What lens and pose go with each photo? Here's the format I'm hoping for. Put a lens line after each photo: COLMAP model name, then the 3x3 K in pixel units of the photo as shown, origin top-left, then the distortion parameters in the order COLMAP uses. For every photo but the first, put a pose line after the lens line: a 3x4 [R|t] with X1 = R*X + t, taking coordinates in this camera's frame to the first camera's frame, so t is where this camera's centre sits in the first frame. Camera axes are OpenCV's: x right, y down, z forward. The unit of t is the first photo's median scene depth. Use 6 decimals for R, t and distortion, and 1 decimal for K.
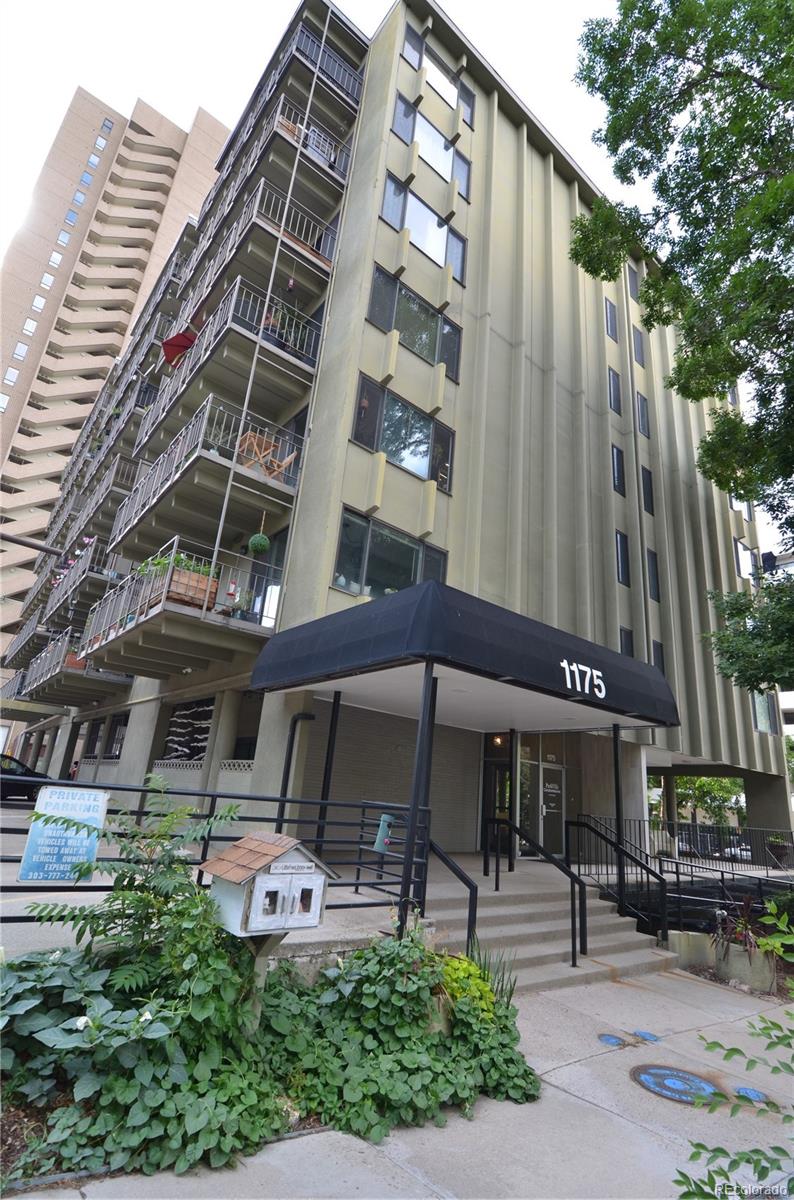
lens RADIAL K [[563.9, 0, 397.0], [0, 563.9, 600.0], [0, 0, 1]] dist [0.000915, -0.016366]
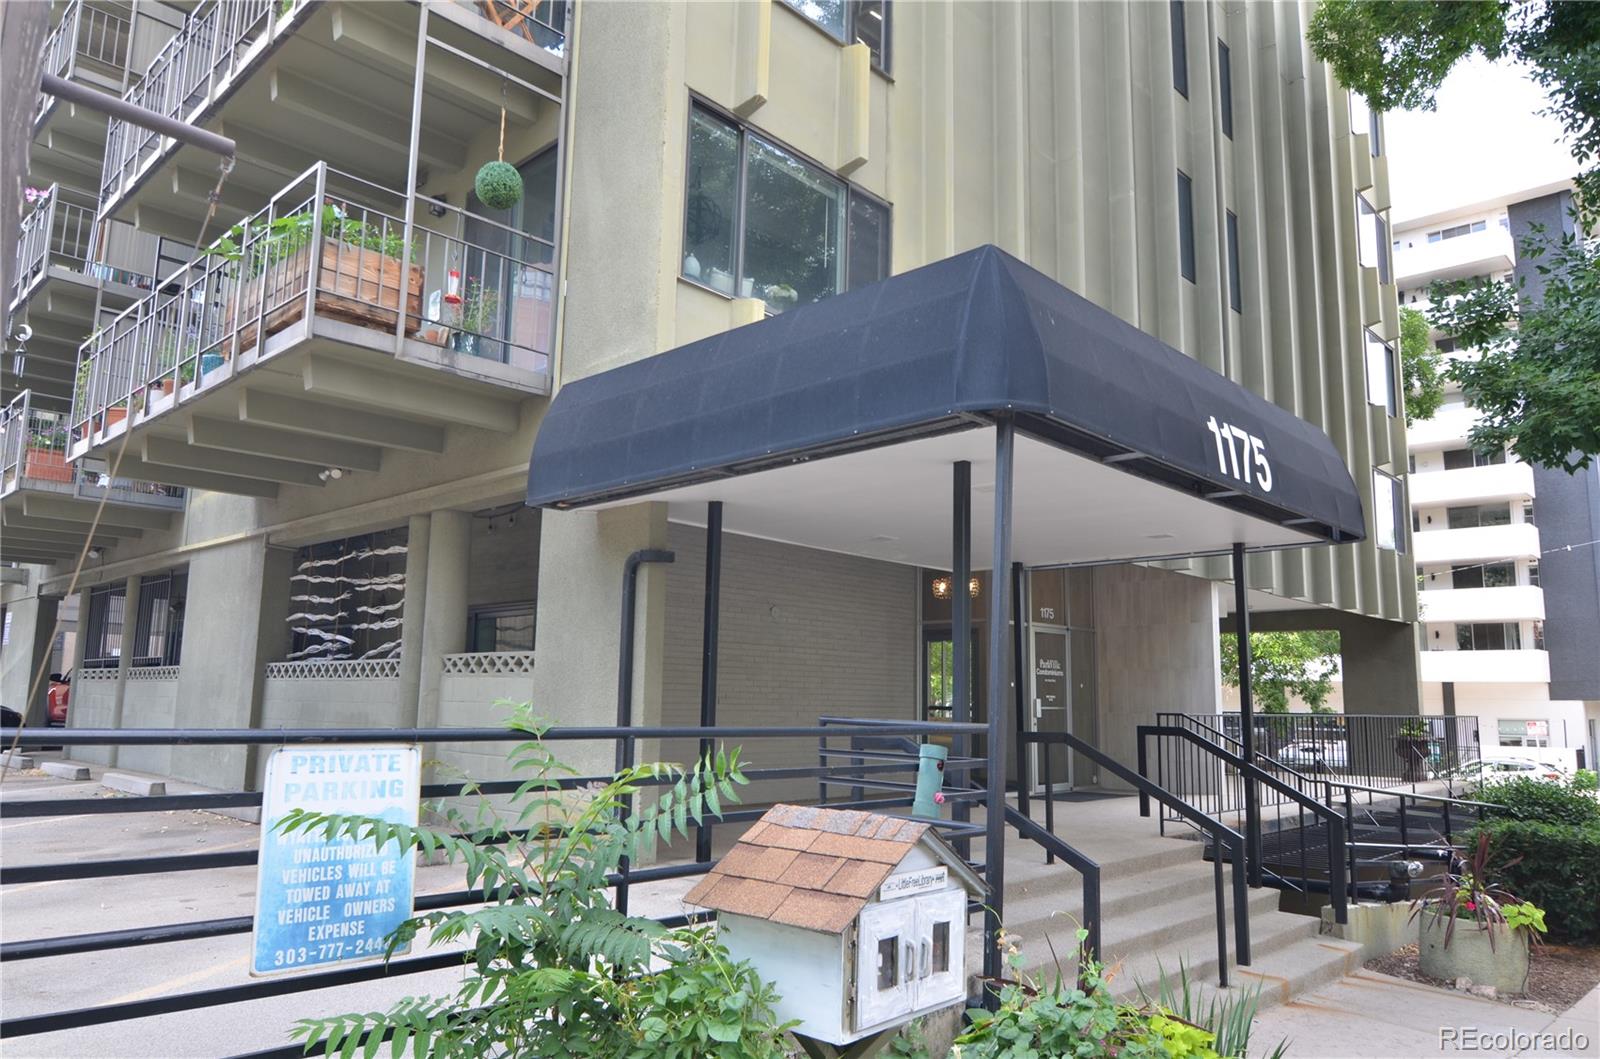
lens RADIAL K [[1078.8, 0, 800.0], [0, 1078.8, 529.5], [0, 0, 1]] dist [0.006210, -0.025502]
pose [[0.990528, -0.044300, 0.129971, -0.142263], [0.019808, 0.982726, 0.184005, 0.017668], [-0.135877, -0.179687, 0.974295, 0.091437]]
